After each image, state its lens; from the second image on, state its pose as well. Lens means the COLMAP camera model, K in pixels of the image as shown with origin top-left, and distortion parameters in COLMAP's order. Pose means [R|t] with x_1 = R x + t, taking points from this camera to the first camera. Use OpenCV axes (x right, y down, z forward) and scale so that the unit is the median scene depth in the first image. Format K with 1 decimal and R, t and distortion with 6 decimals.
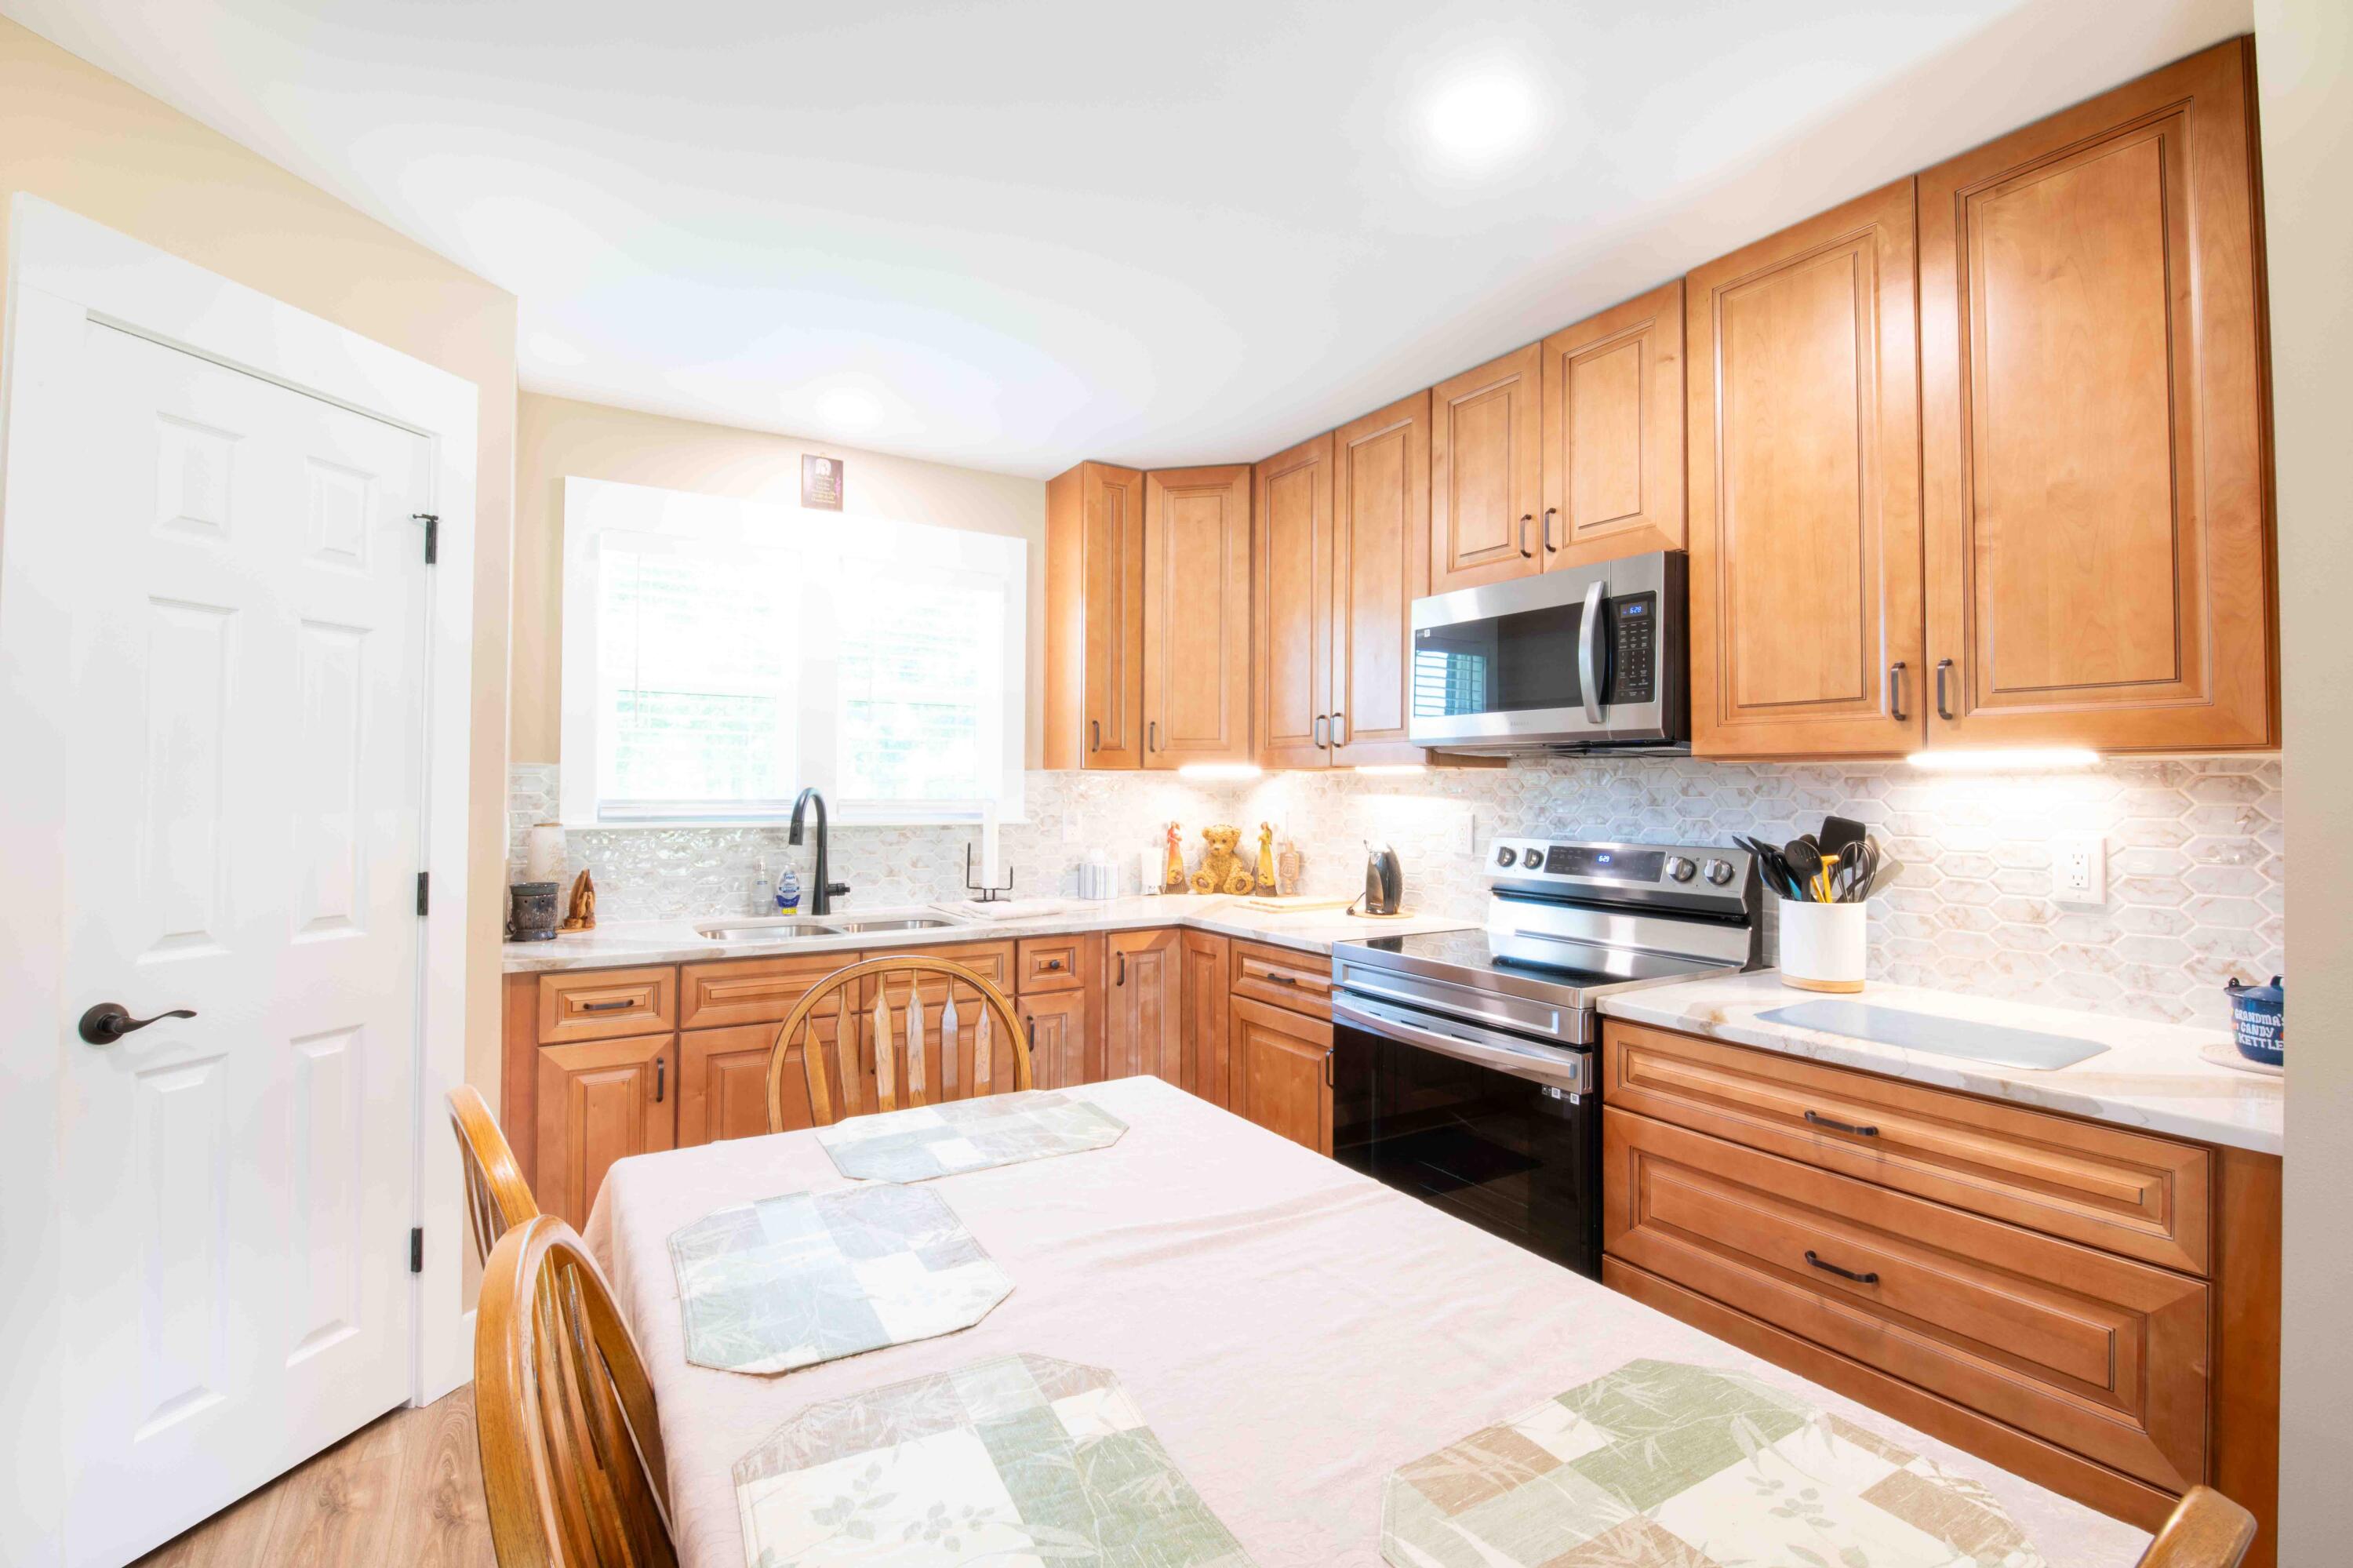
lens RADIAL K [[1038.4, 0, 1177.7], [0, 1038.4, 768.8], [0, 0, 1]] dist [-0.005784, -0.008558]
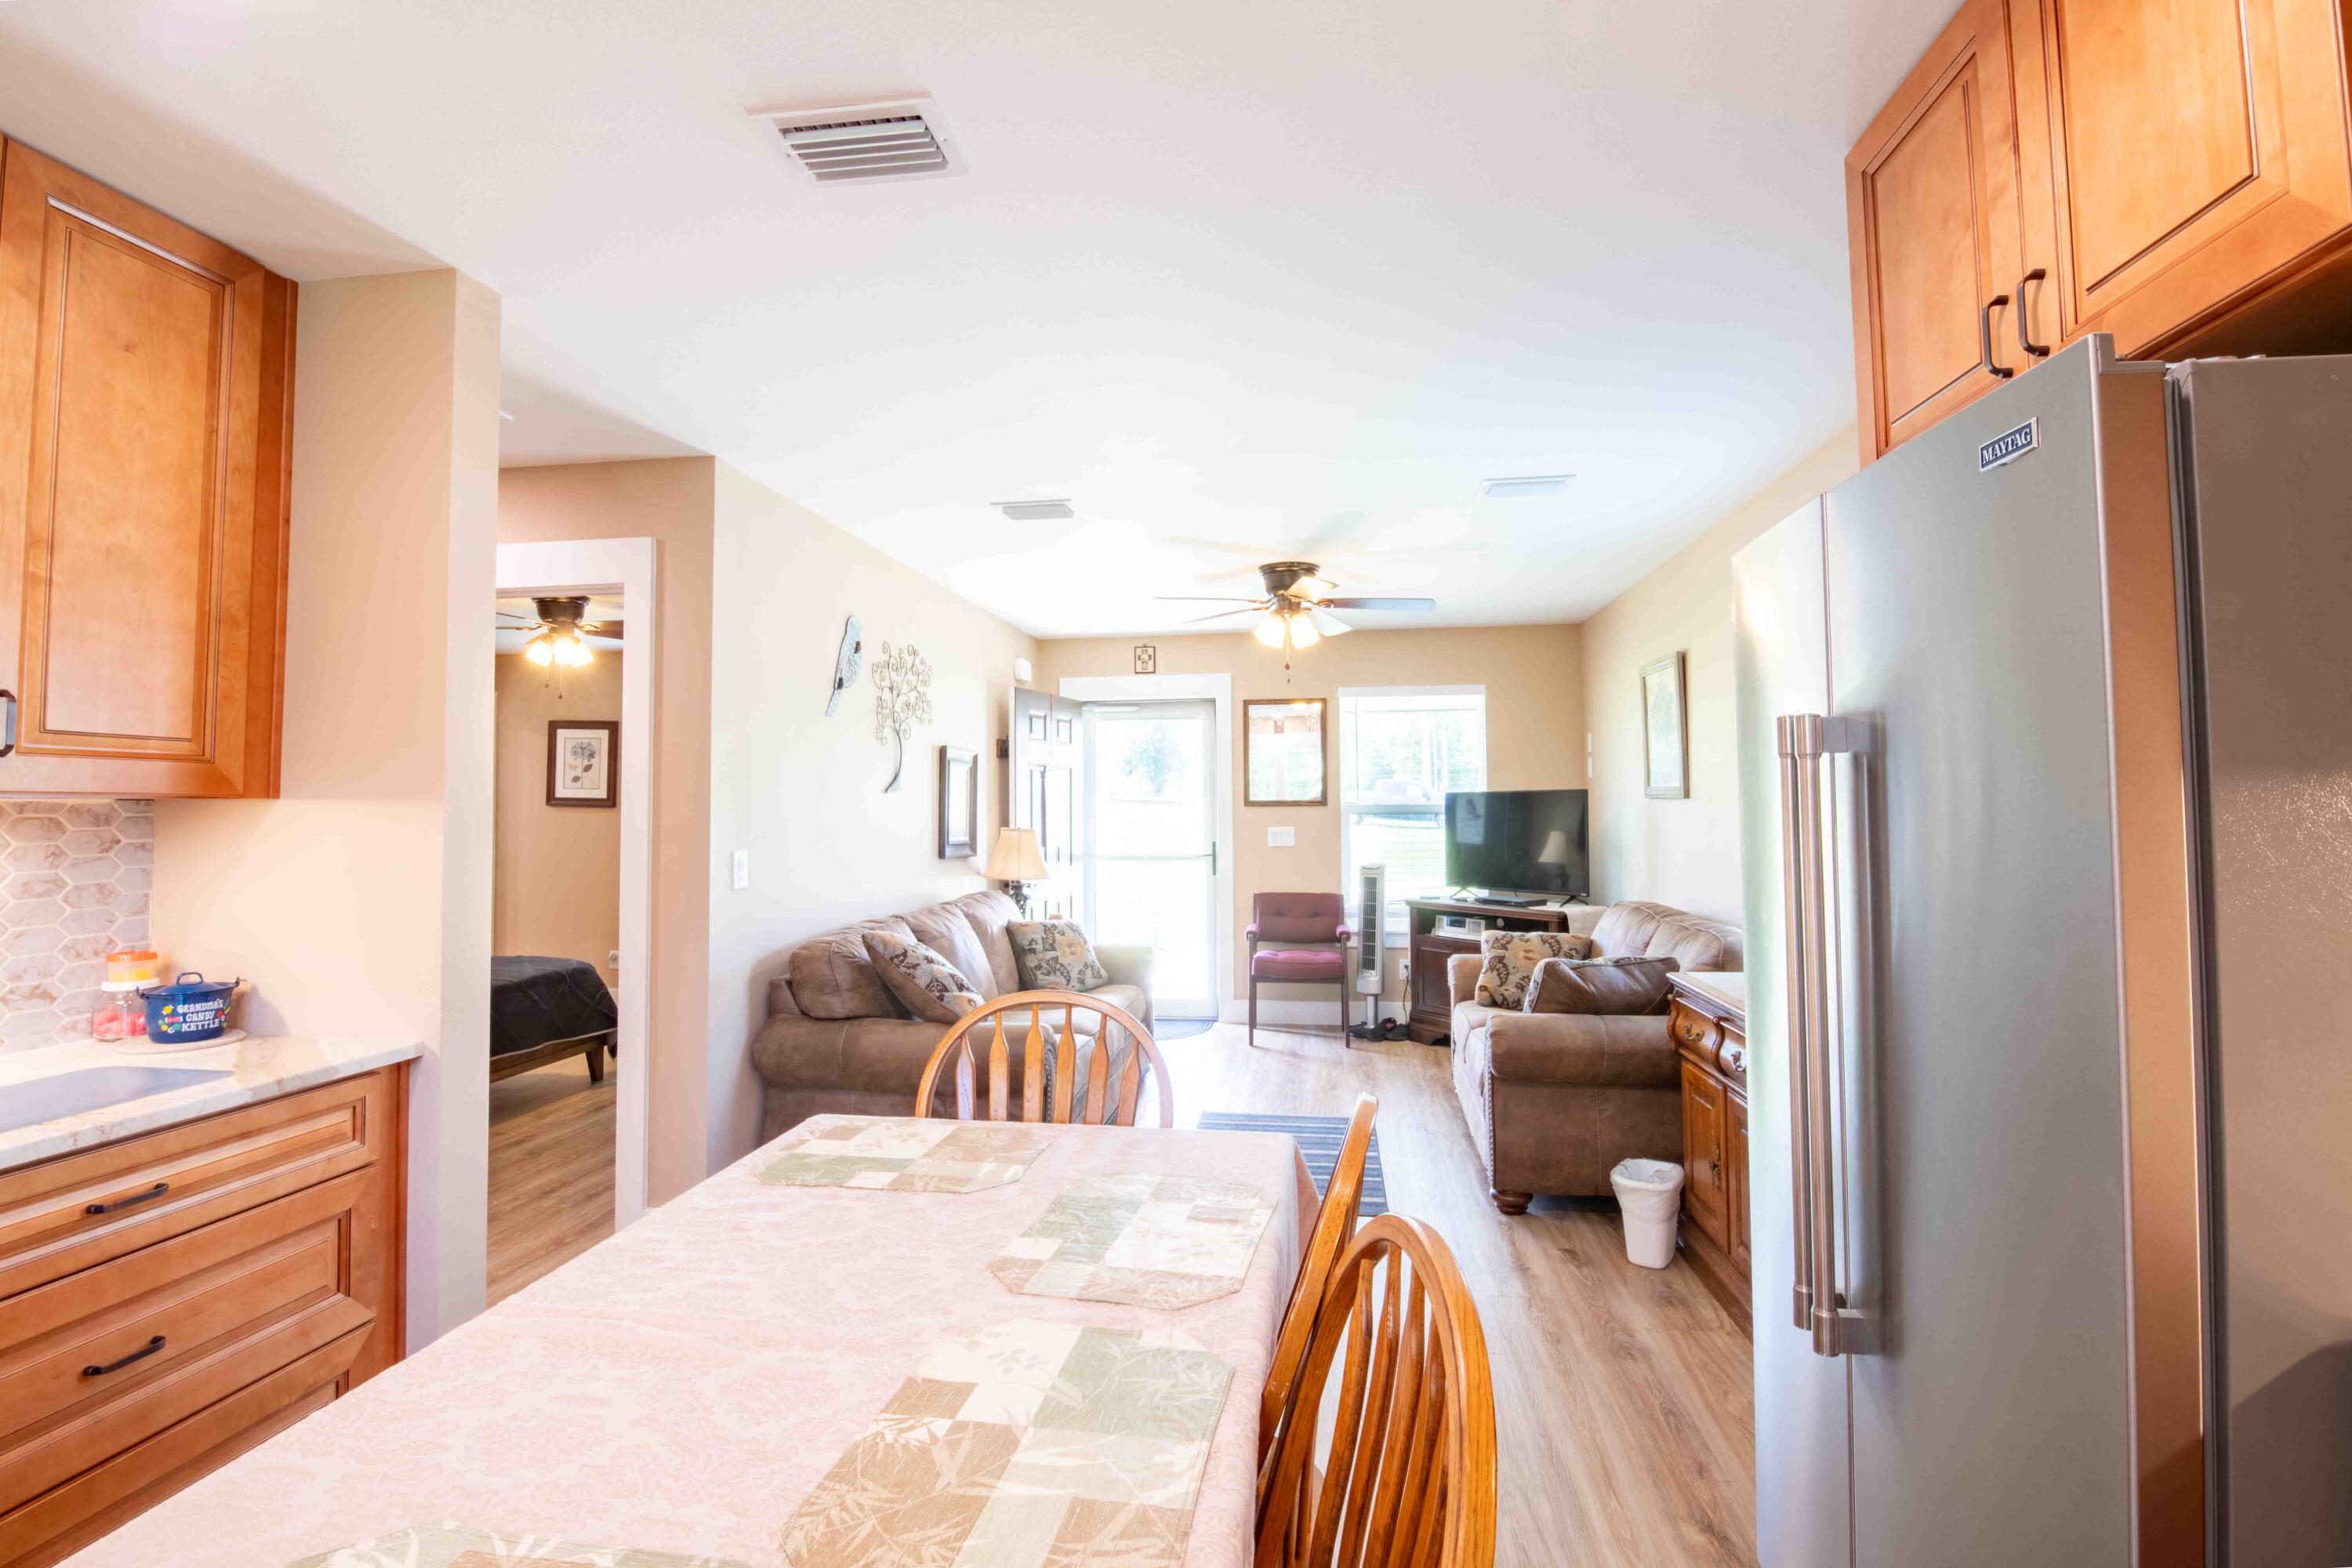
lens RADIAL K [[1037.9, 0, 1177.2], [0, 1037.9, 768.9], [0, 0, 1]] dist [-0.005784, -0.008558]
pose [[-0.758706, 0.023763, 0.650999, -0.636682], [-0.008142, 0.998910, -0.045952, -0.005668], [-0.651382, -0.040165, -0.757686, 1.043214]]
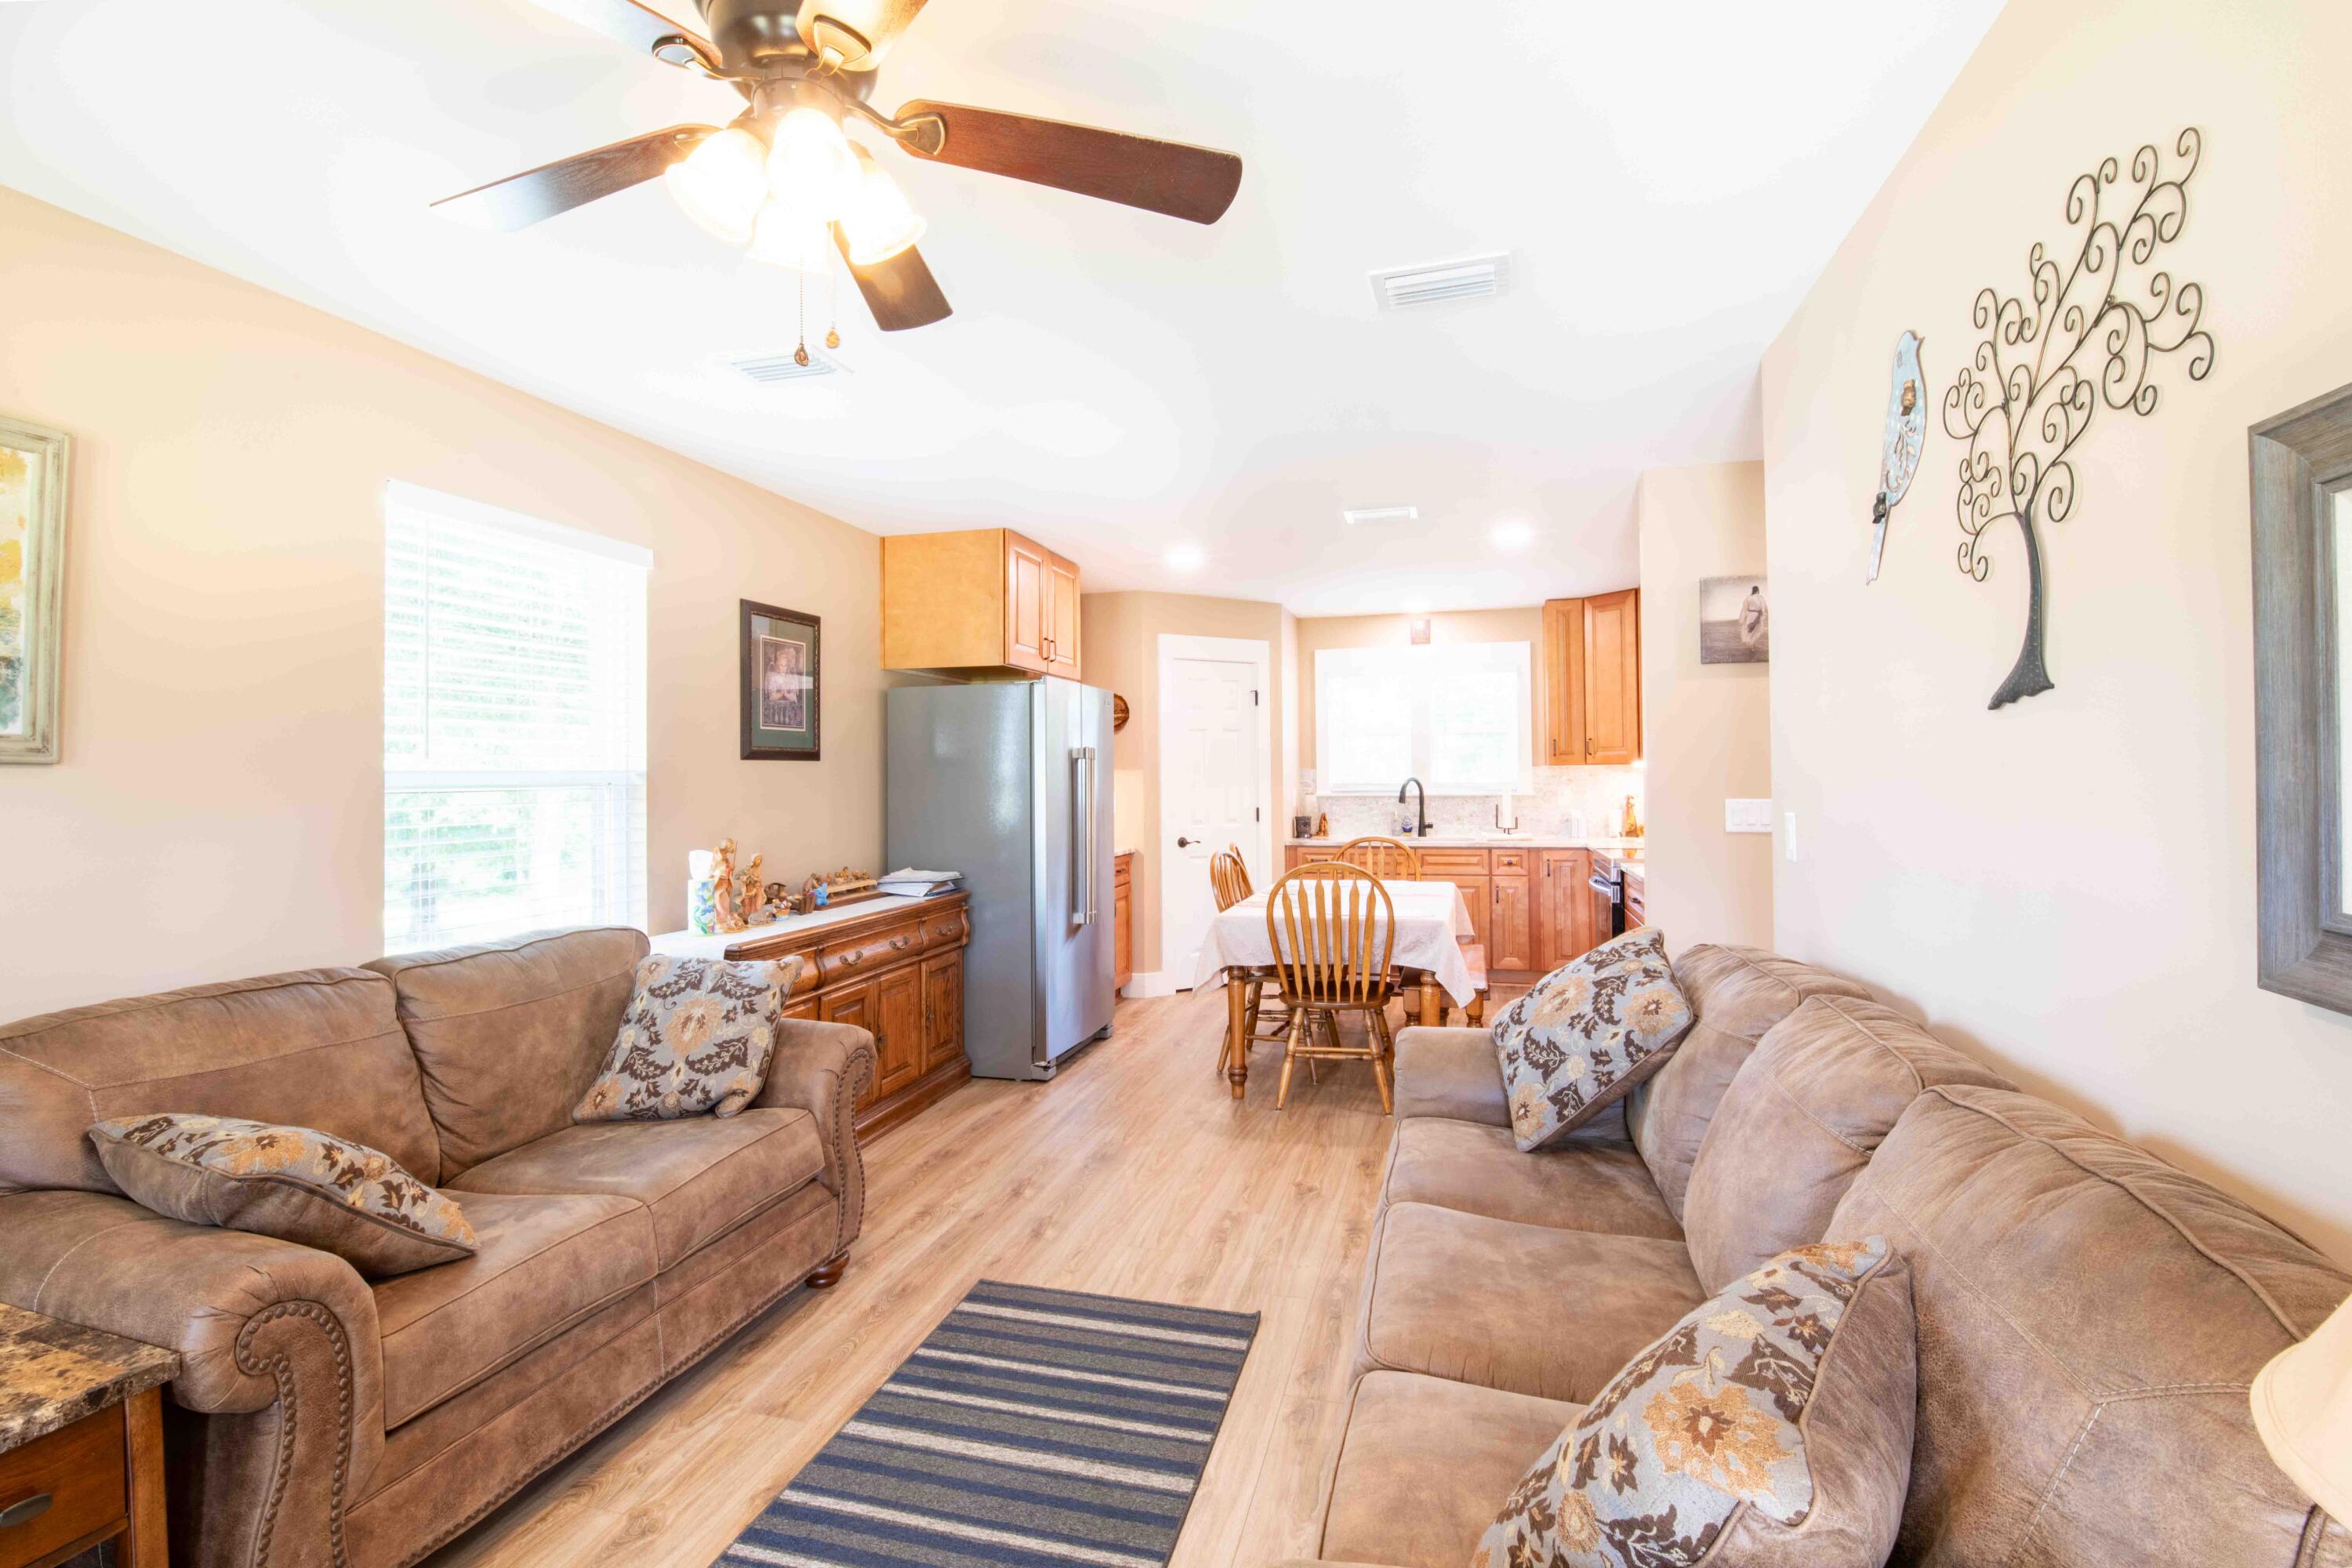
lens RADIAL K [[1037.9, 0, 1177.2], [0, 1037.9, 768.9], [0, 0, 1]] dist [-0.005784, -0.008558]
pose [[0.677214, -0.018977, -0.735542, 1.796865], [0.027357, 0.999626, -0.000603, -0.024460], [0.735278, -0.019714, 0.677479, -1.647390]]
